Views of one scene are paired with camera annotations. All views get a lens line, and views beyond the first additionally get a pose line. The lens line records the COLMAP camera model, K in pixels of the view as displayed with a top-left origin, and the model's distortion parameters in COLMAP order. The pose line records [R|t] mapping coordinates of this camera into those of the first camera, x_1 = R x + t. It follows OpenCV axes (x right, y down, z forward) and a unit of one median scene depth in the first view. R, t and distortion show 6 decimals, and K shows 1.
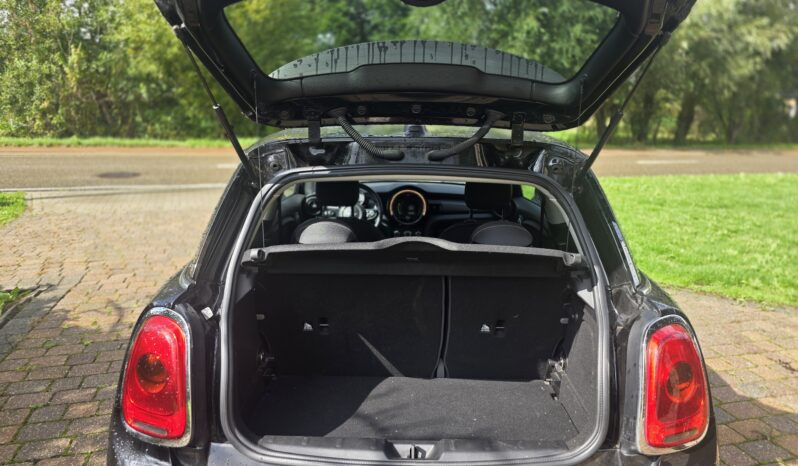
lens RADIAL K [[539.2, 0, 401.3], [0, 539.2, 232.6], [0, 0, 1]] dist [0.053370, -0.043633]
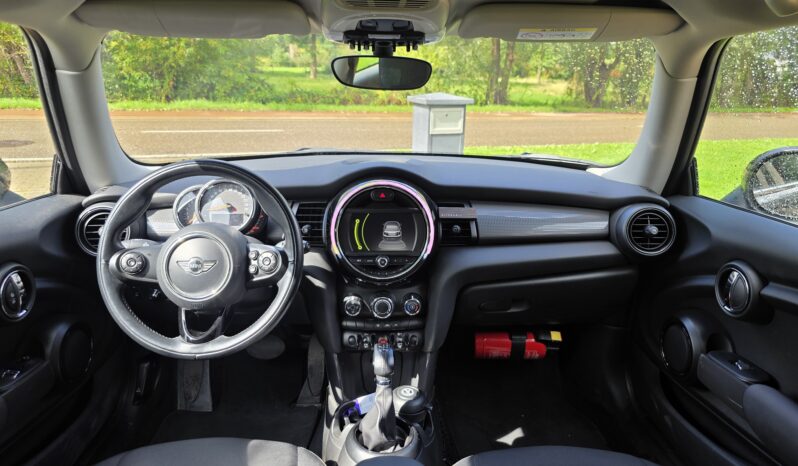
lens RADIAL K [[537.5, 0, 397.4], [0, 537.5, 230.7], [0, 0, 1]] dist [0.061414, -0.055148]
pose [[0.998977, -0.011723, 0.043682, 0.001329], [0.009323, 0.998456, 0.054755, -0.012964], [-0.044257, -0.054292, 0.997544, 0.128532]]
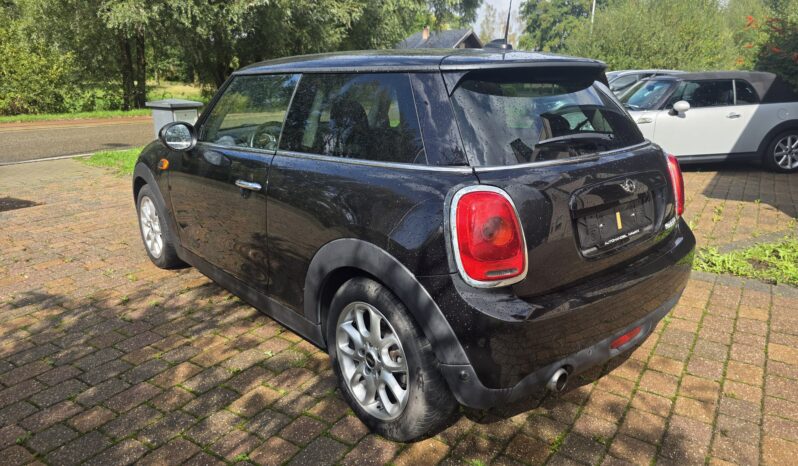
lens RADIAL K [[539.2, 0, 401.5], [0, 539.2, 238.5], [0, 0, 1]] dist [0.054596, -0.047900]
pose [[0.751696, -0.205038, 0.626828, -0.108827], [0.163838, 0.978705, 0.123664, 0.006269], [-0.638835, 0.009741, 0.769282, 0.013392]]
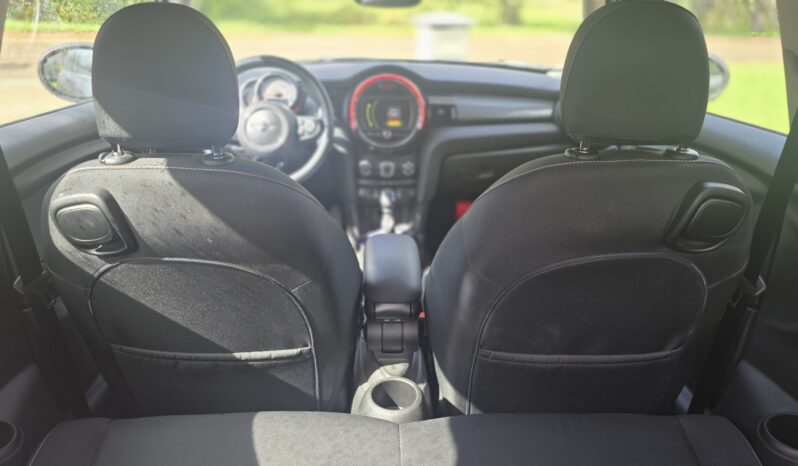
lens RADIAL K [[601.5, 0, 396.5], [0, 601.5, 234.2], [0, 0, 1]] dist [0.002134, -0.000066]
pose [[0.999353, -0.009297, 0.034731, 0.000171], [0.003761, 0.987723, 0.156173, -0.004520], [-0.035757, -0.155941, 0.987119, 0.088350]]
